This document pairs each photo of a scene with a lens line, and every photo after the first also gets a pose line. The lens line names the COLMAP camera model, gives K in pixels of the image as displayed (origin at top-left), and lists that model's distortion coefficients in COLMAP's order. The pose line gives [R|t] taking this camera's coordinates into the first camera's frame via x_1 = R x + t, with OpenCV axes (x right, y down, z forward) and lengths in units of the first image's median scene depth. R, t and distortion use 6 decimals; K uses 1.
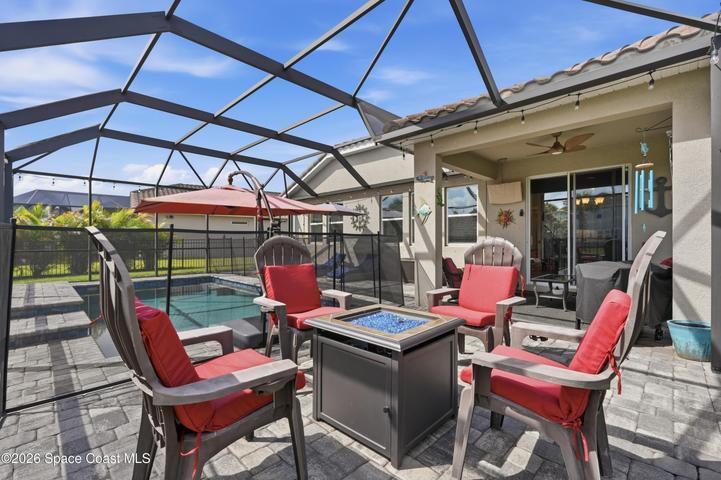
lens RADIAL K [[315.3, 0, 361.1], [0, 315.3, 238.9], [0, 0, 1]] dist [-0.000291, 0.000168]
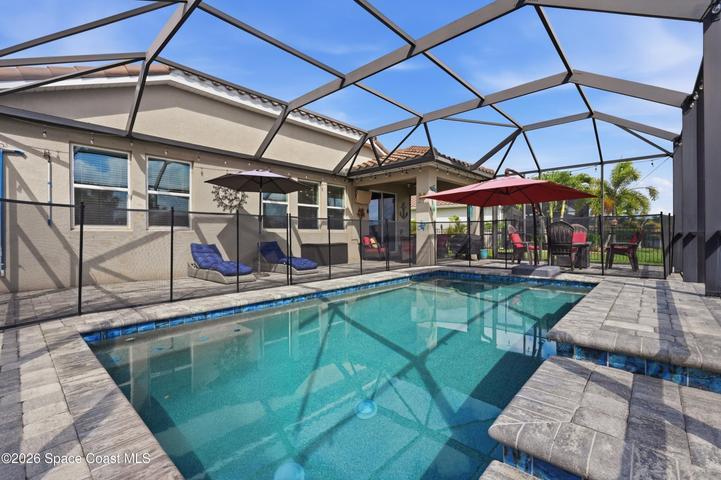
lens RADIAL K [[315.3, 0, 361.1], [0, 315.3, 238.9], [0, 0, 1]] dist [-0.000291, 0.000168]
pose [[-0.023328, -0.032547, 0.999198, -0.821861], [-0.027808, 0.999104, 0.031895, 0.005270], [-0.999341, -0.027041, -0.024213, 0.802315]]
